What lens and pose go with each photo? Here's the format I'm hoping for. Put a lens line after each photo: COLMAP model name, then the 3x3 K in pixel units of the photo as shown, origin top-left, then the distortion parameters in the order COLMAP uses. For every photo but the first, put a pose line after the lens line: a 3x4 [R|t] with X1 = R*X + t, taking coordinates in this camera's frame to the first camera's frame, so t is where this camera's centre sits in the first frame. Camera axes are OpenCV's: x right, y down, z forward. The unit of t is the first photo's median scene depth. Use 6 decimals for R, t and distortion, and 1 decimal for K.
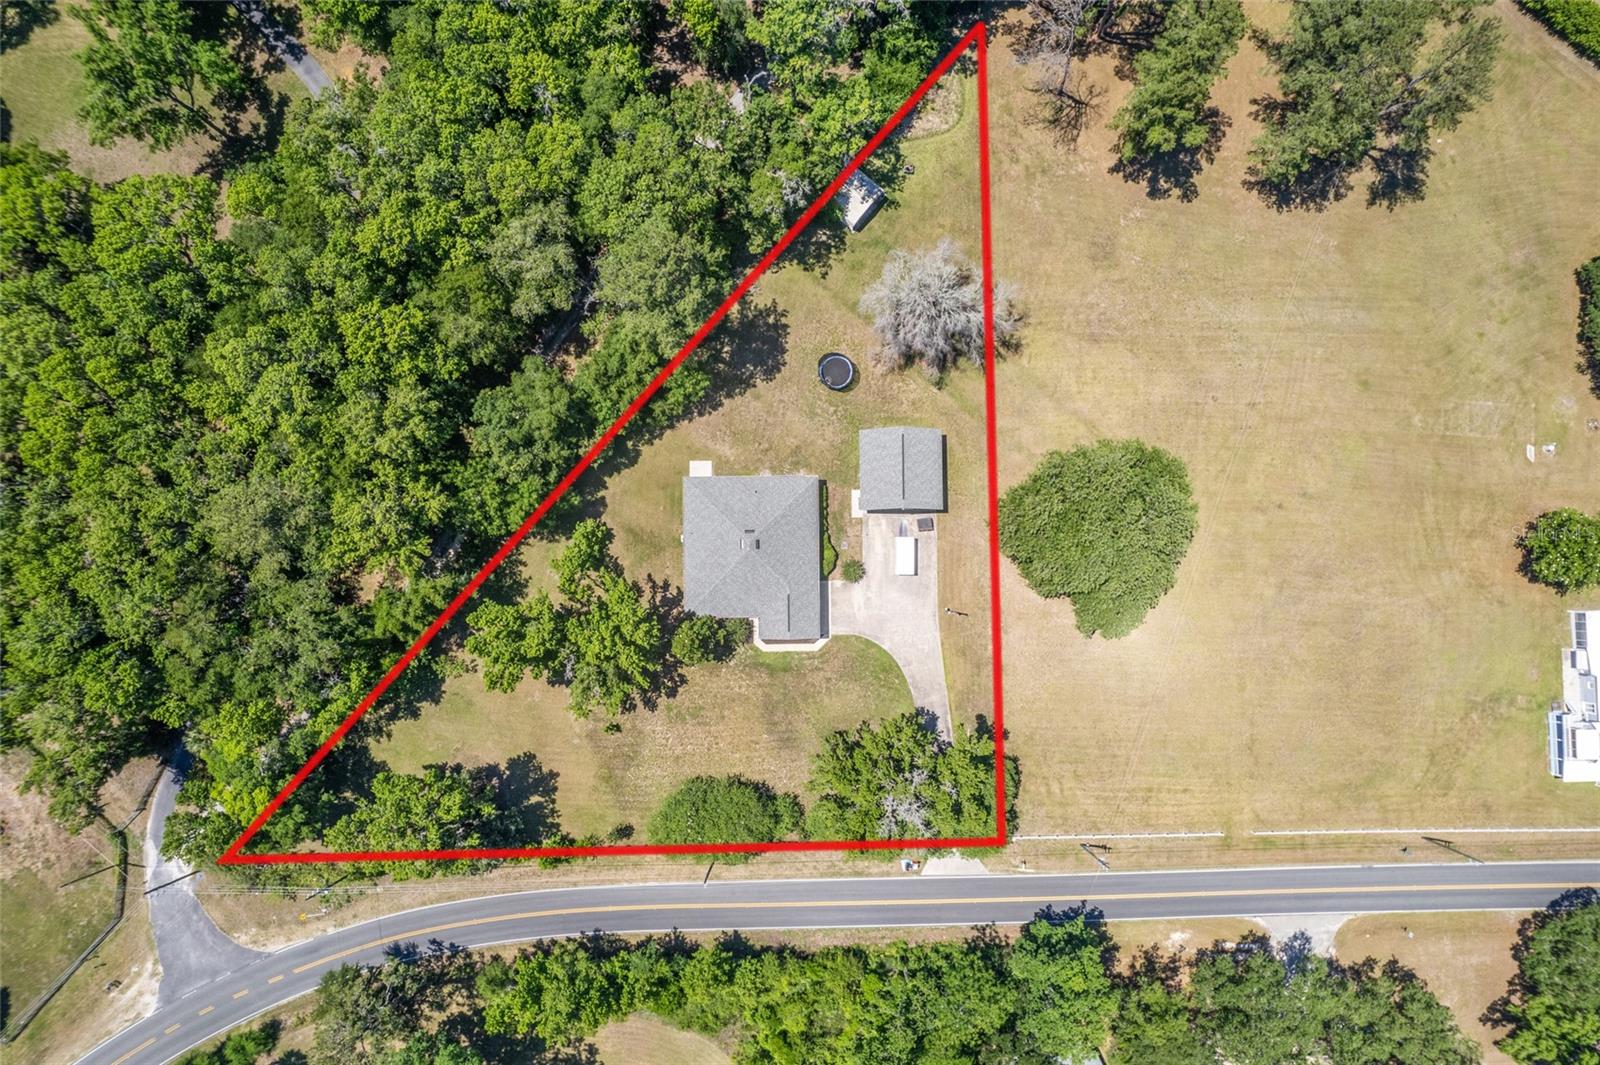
lens RADIAL K [[1034.0, 0, 803.0], [0, 1034.0, 531.6], [0, 0, 1]] dist [-0.068628, 0.056112]
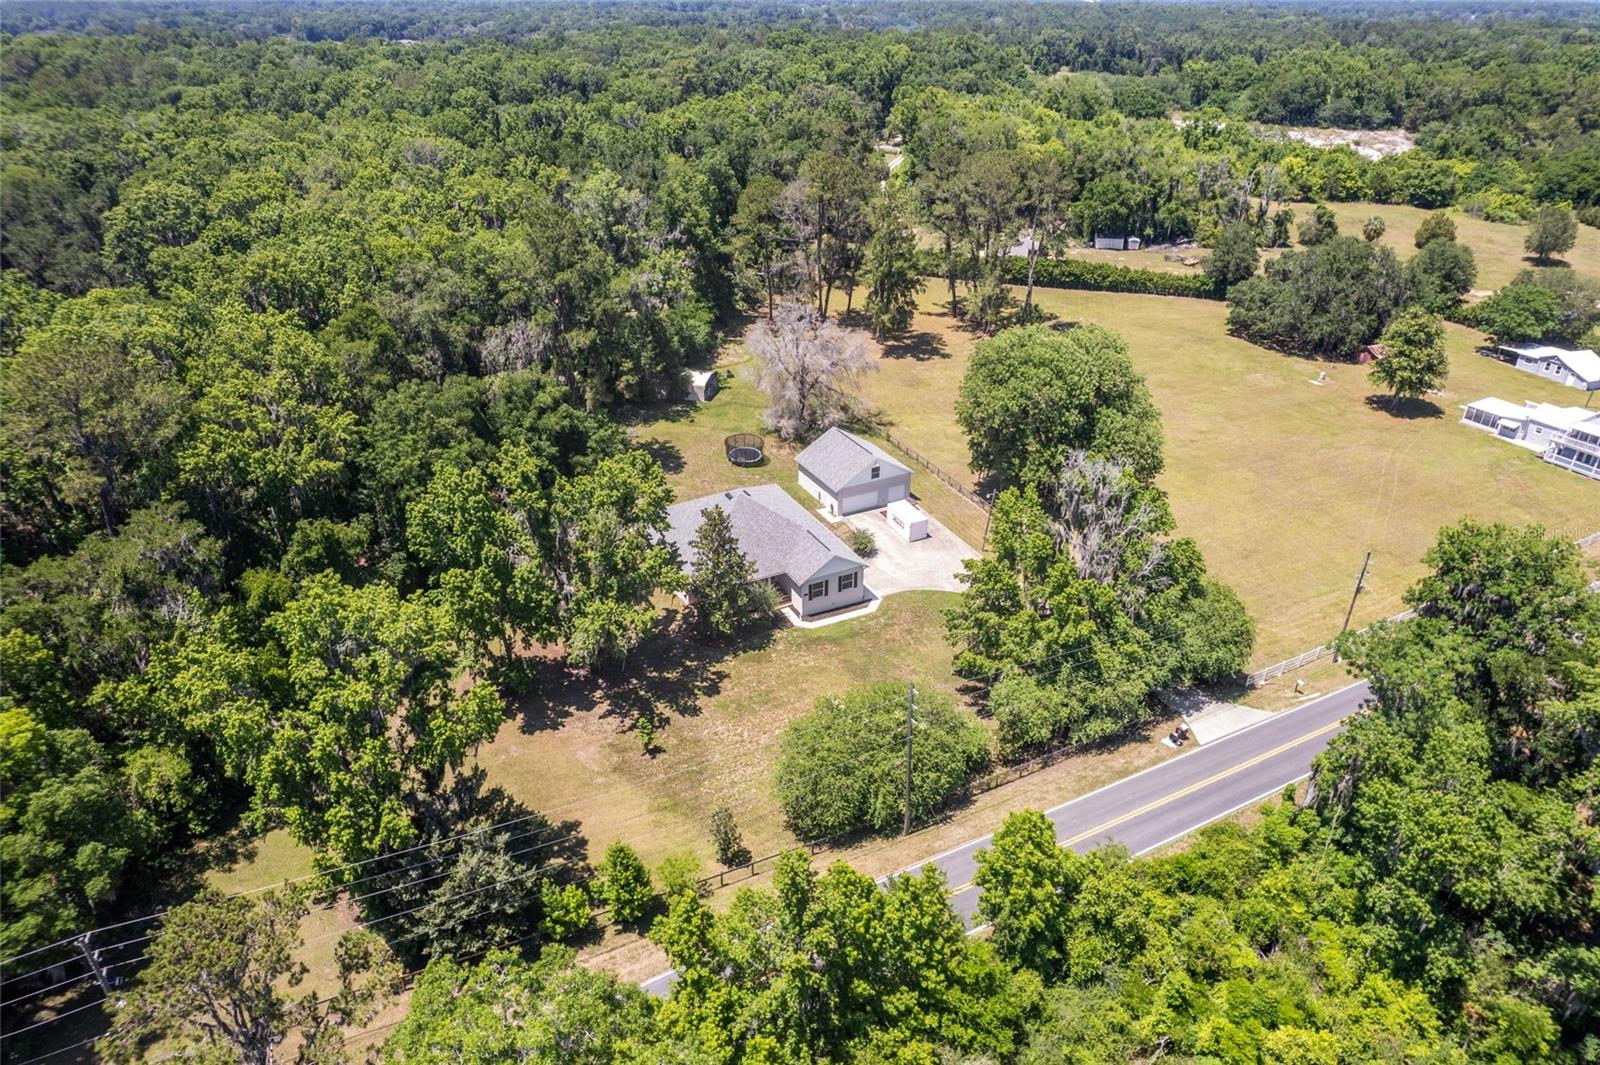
lens RADIAL K [[1034.0, 0, 805.3], [0, 1034.0, 542.4], [0, 0, 1]] dist [-0.068628, 0.056112]
pose [[0.887205, -0.224907, 0.402845, -0.317510], [0.460766, 0.476805, -0.748567, 0.626054], [-0.023721, 0.849749, 0.526653, 0.566528]]
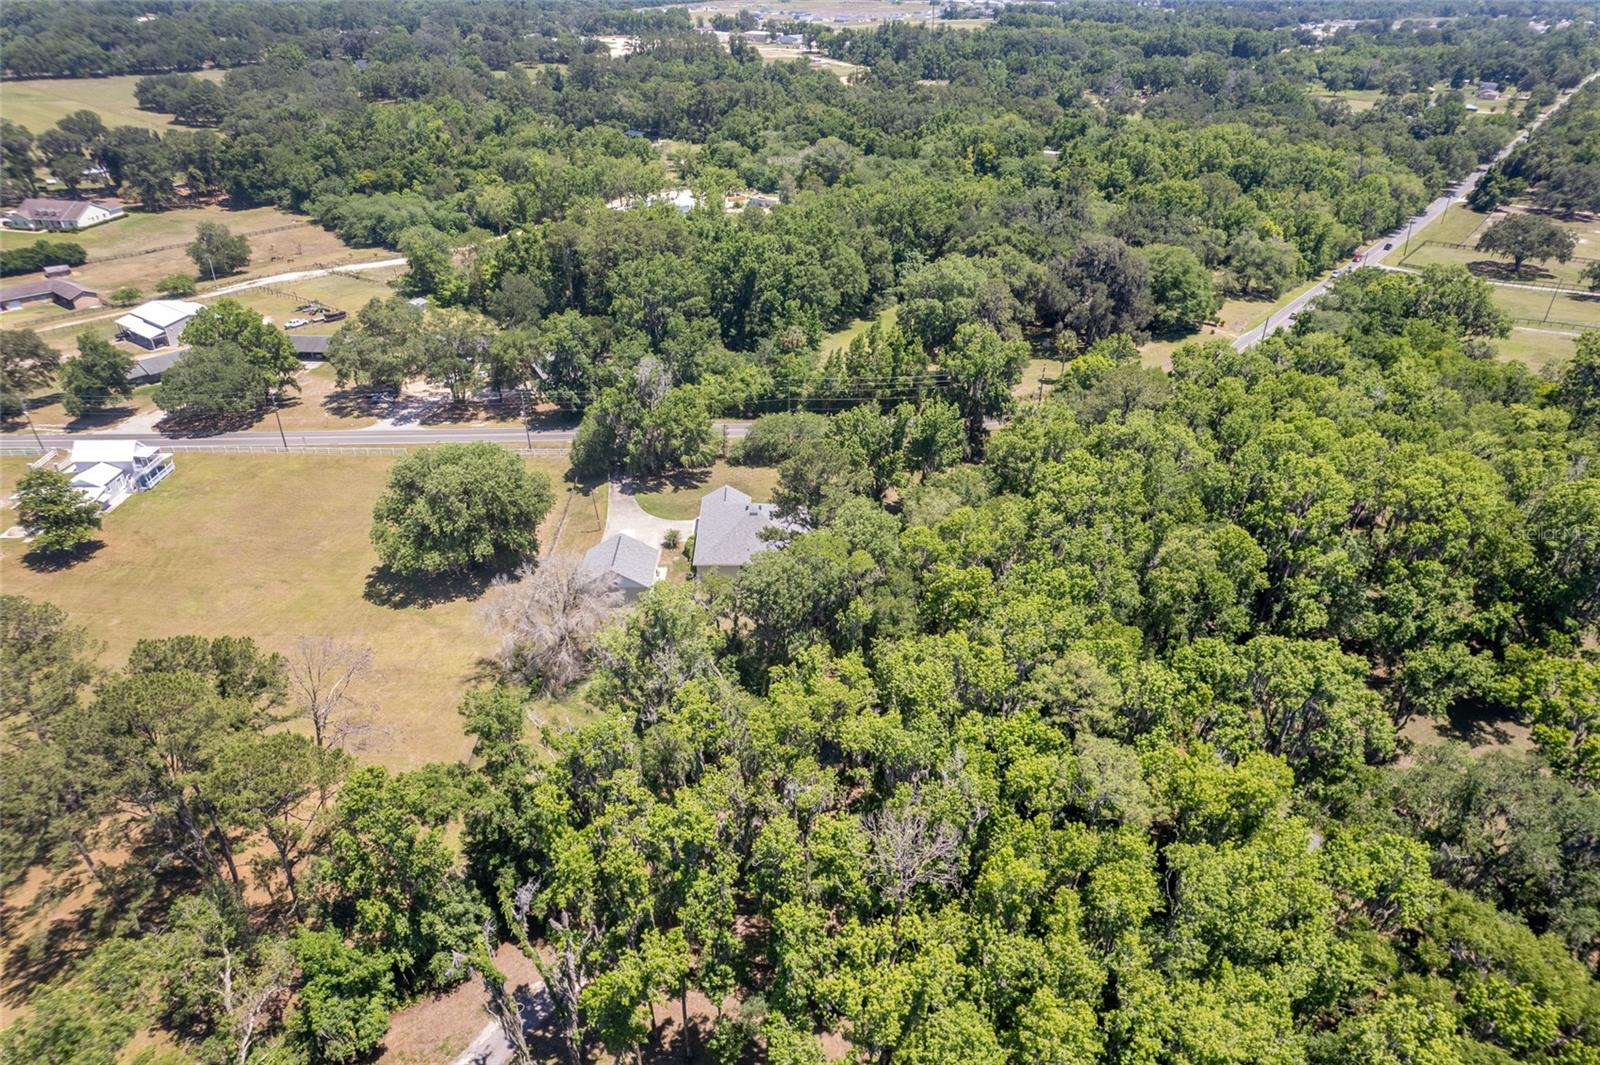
lens RADIAL K [[1034.0, 0, 798.8], [0, 1034.0, 535.2], [0, 0, 1]] dist [-0.068628, 0.056112]
pose [[-0.999991, 0.004174, -0.000210, -0.097669], [-0.002108, -0.460183, 0.887822, -1.007340], [0.003609, 0.887814, 0.460188, 0.447444]]
